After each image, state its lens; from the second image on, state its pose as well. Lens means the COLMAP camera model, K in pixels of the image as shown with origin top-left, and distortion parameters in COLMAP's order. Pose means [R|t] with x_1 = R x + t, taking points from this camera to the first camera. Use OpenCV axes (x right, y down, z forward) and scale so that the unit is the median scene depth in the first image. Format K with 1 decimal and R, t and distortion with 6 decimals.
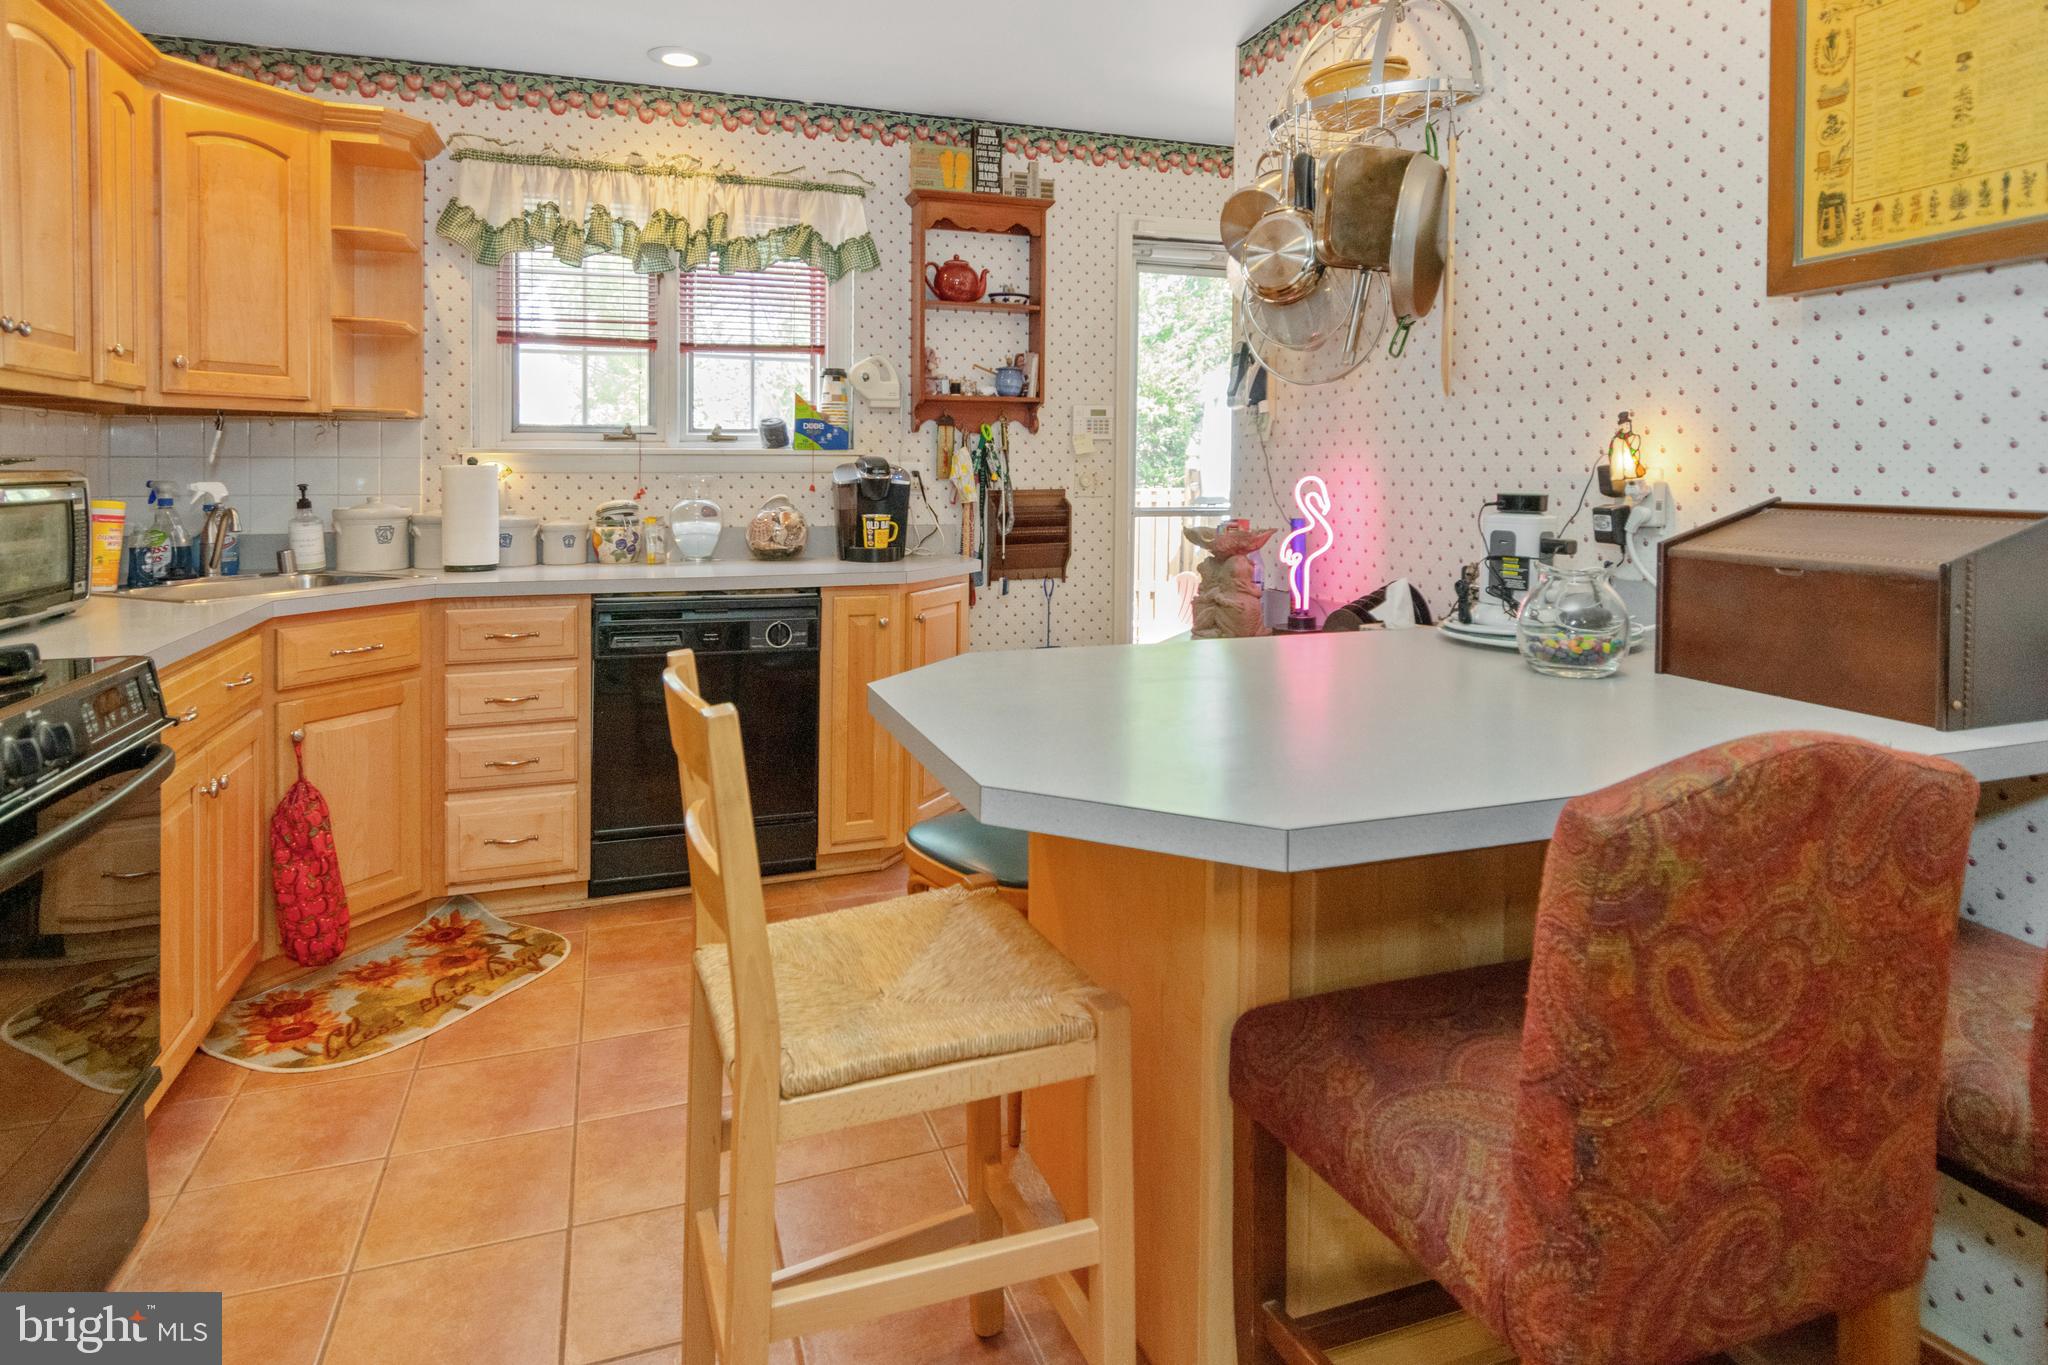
lens RADIAL K [[1127.0, 0, 1024.0], [0, 1127.0, 682.5], [0, 0, 1]] dist [0.000292, -0.000090]
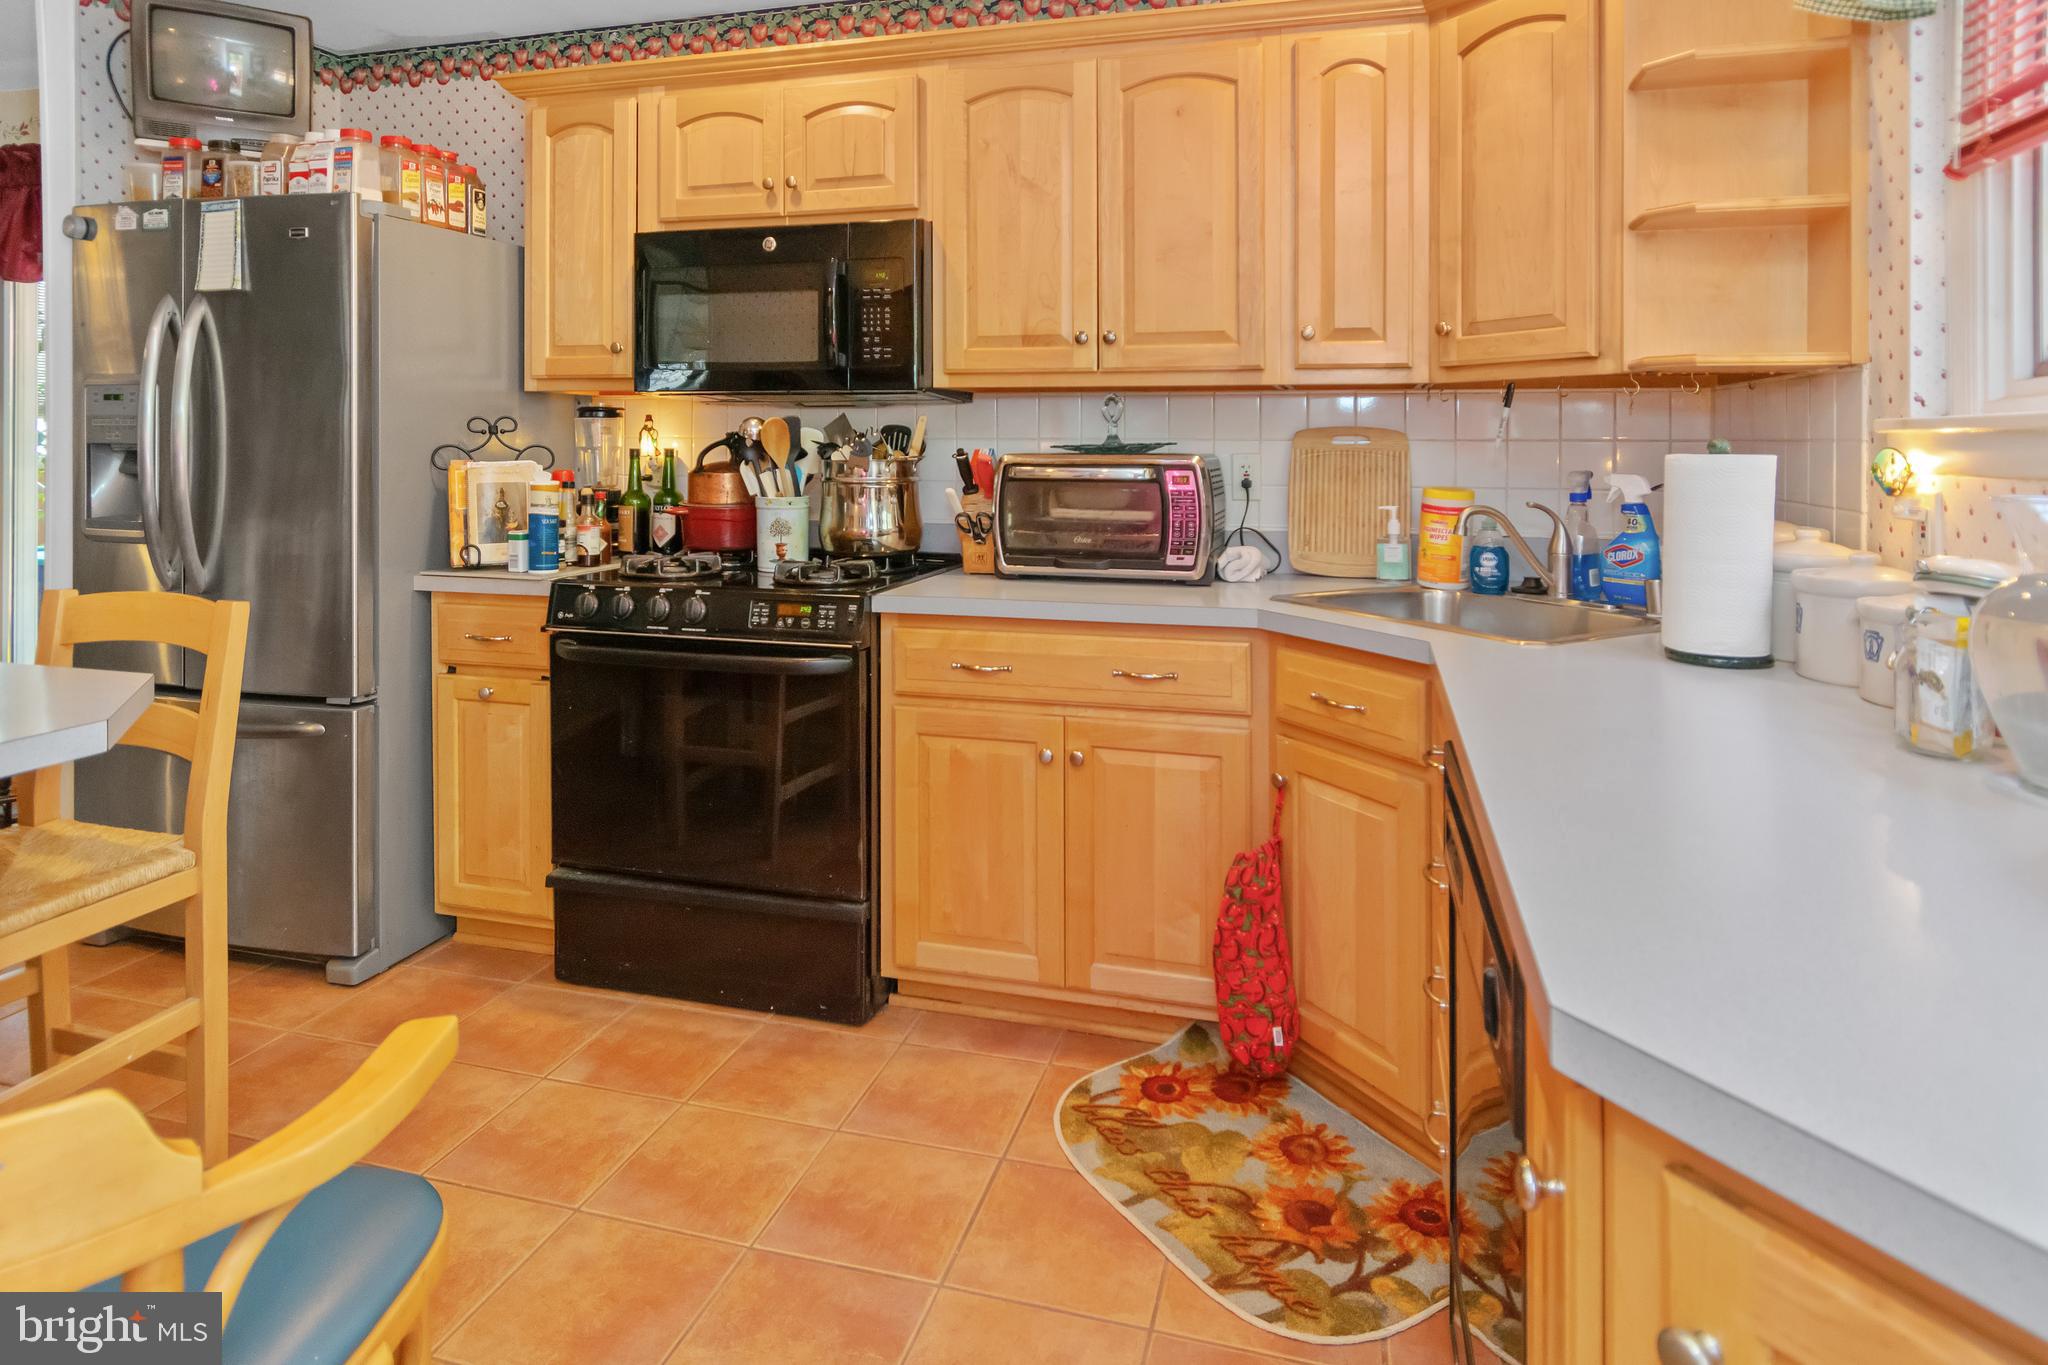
lens RADIAL K [[1127.0, 0, 1024.0], [0, 1127.0, 682.5], [0, 0, 1]] dist [0.000292, -0.000090]
pose [[-0.568343, 0.182184, -0.802368, 0.071757], [-0.163621, 0.930676, 0.327215, -0.263497], [0.806358, 0.317255, -0.499135, 1.251171]]
